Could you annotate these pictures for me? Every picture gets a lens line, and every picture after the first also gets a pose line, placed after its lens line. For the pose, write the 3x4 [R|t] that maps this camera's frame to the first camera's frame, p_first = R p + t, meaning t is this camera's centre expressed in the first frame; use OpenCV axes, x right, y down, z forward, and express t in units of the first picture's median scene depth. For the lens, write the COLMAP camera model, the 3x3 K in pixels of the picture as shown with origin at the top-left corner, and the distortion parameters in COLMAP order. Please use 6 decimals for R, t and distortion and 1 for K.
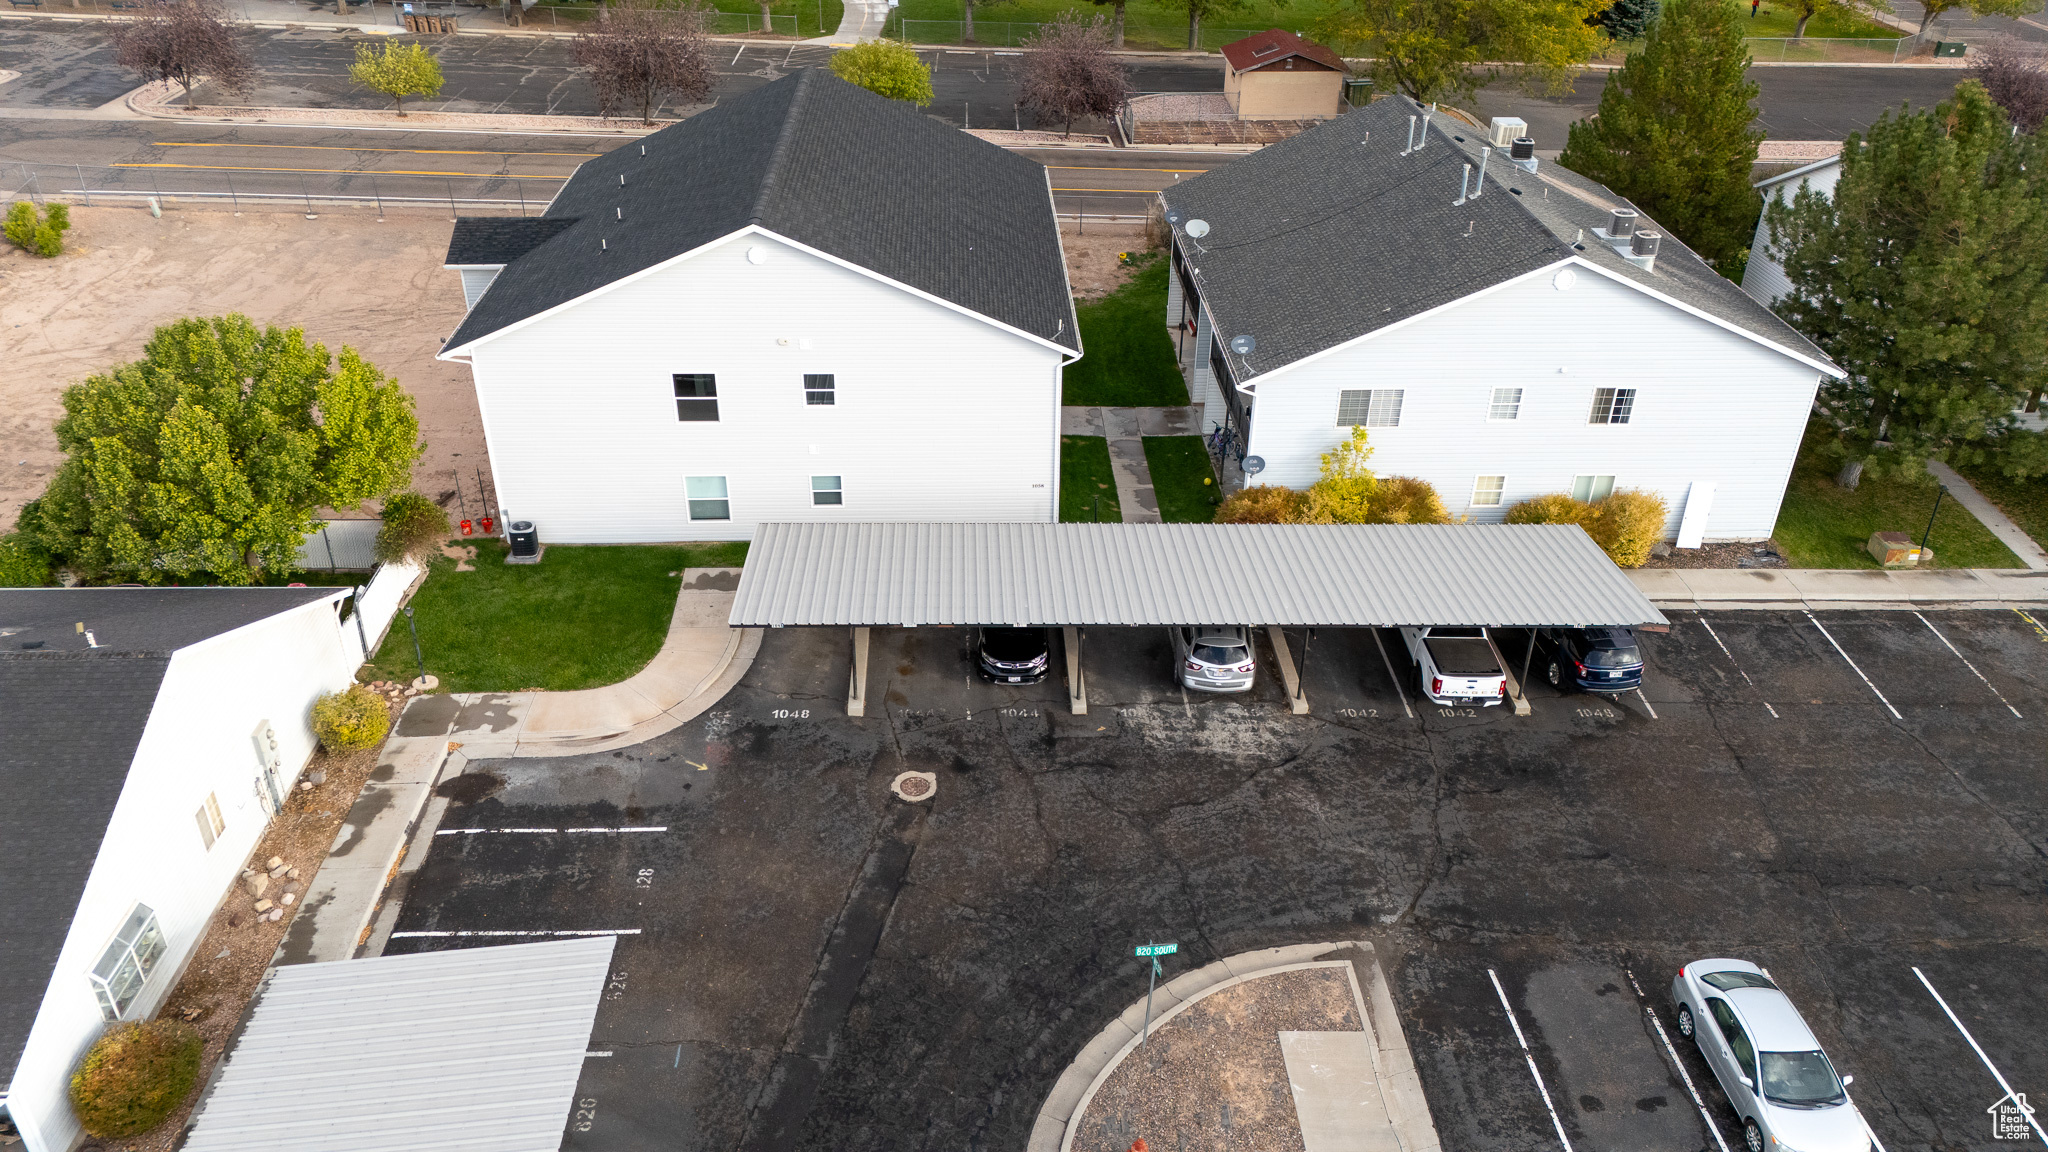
lens RADIAL K [[1479.0, 0, 1024.0], [0, 1479.0, 576.0], [0, 0, 1]] dist [0.081665, -0.082150]
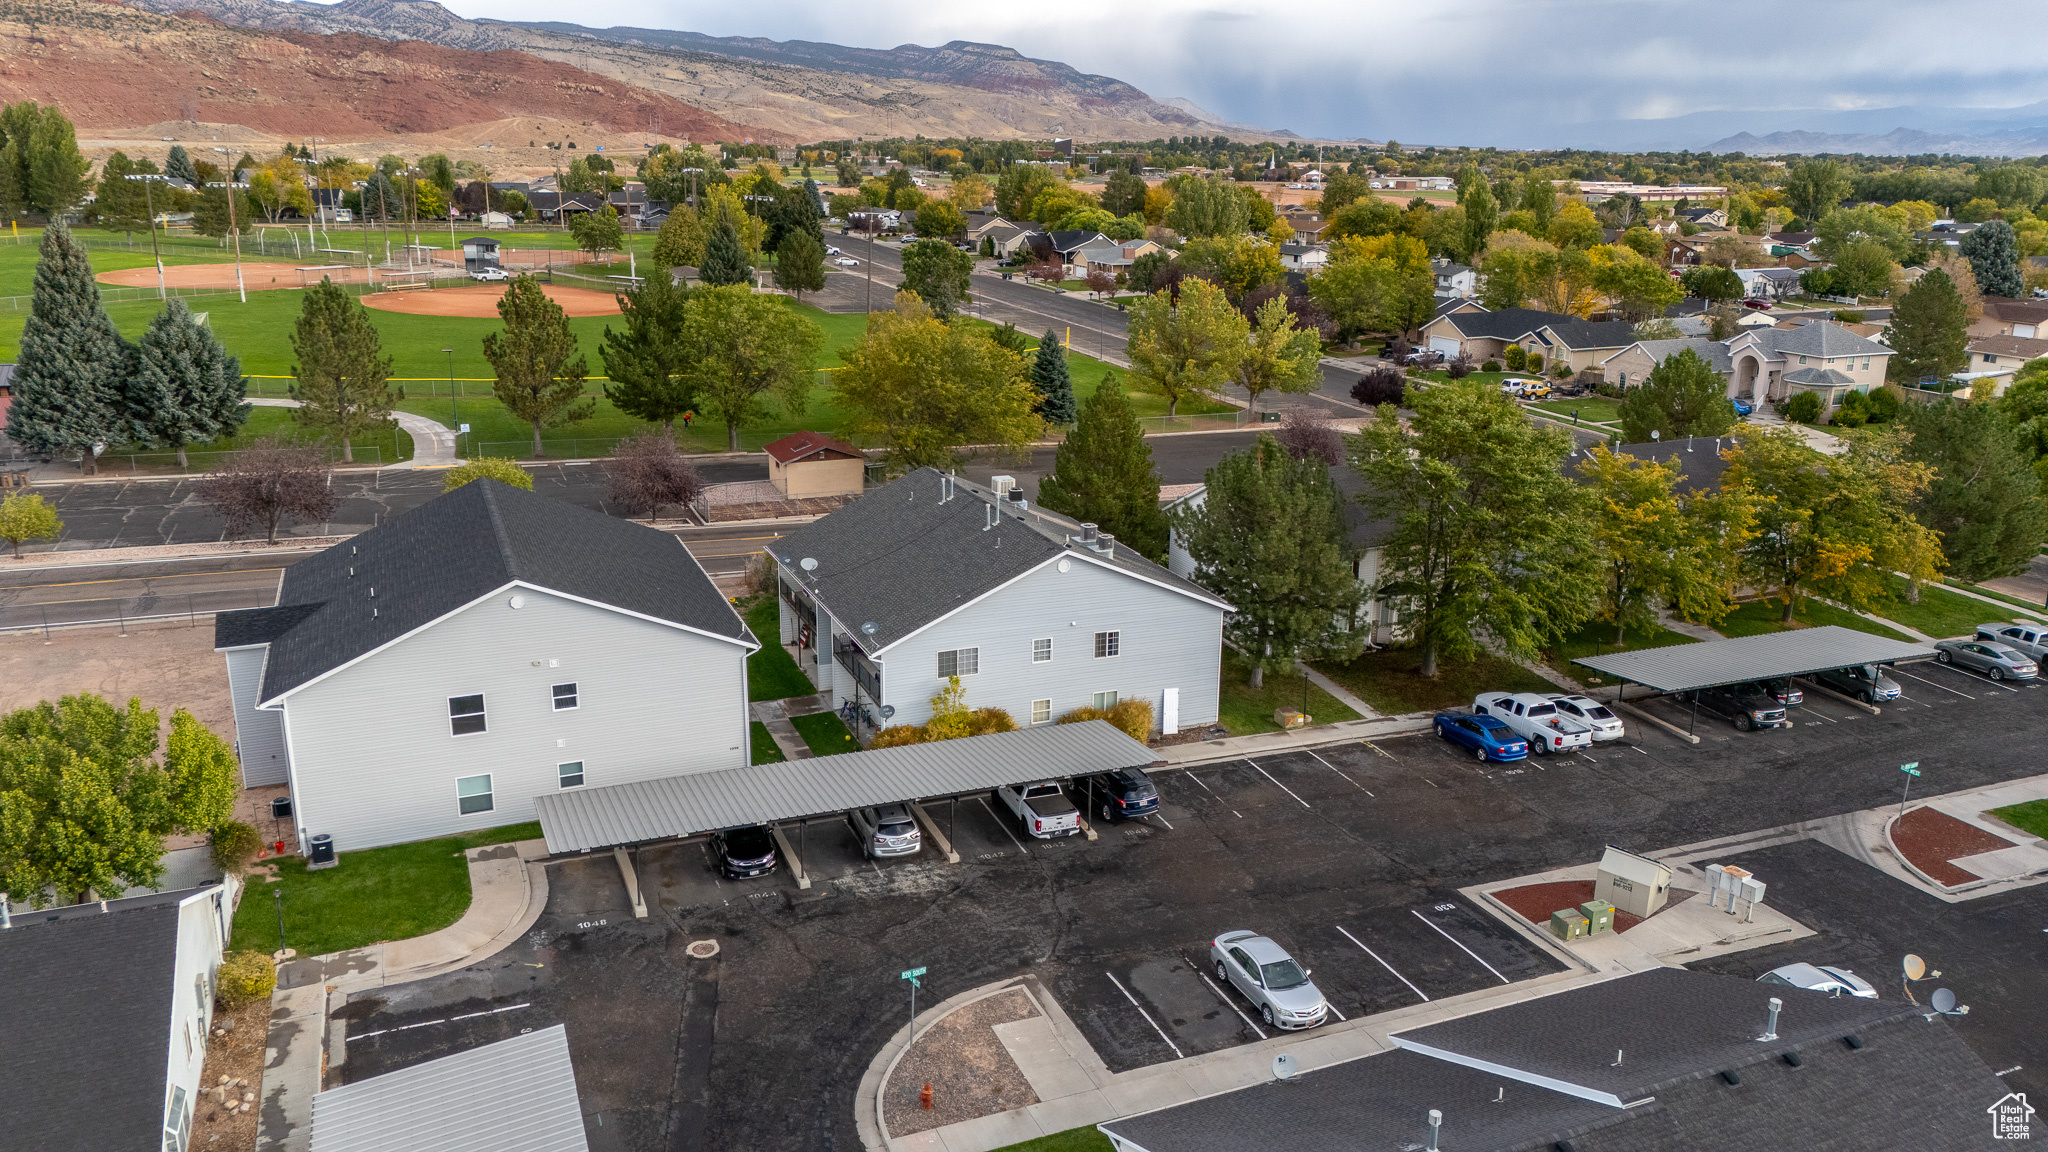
lens RADIAL K [[1479.0, 0, 1024.0], [0, 1479.0, 576.0], [0, 0, 1]] dist [0.081665, -0.082150]
pose [[0.938114, -0.097745, 0.332246, -0.189558], [0.178519, 0.958552, -0.222057, 0.146012], [-0.296770, 0.267627, 0.916681, -0.395714]]
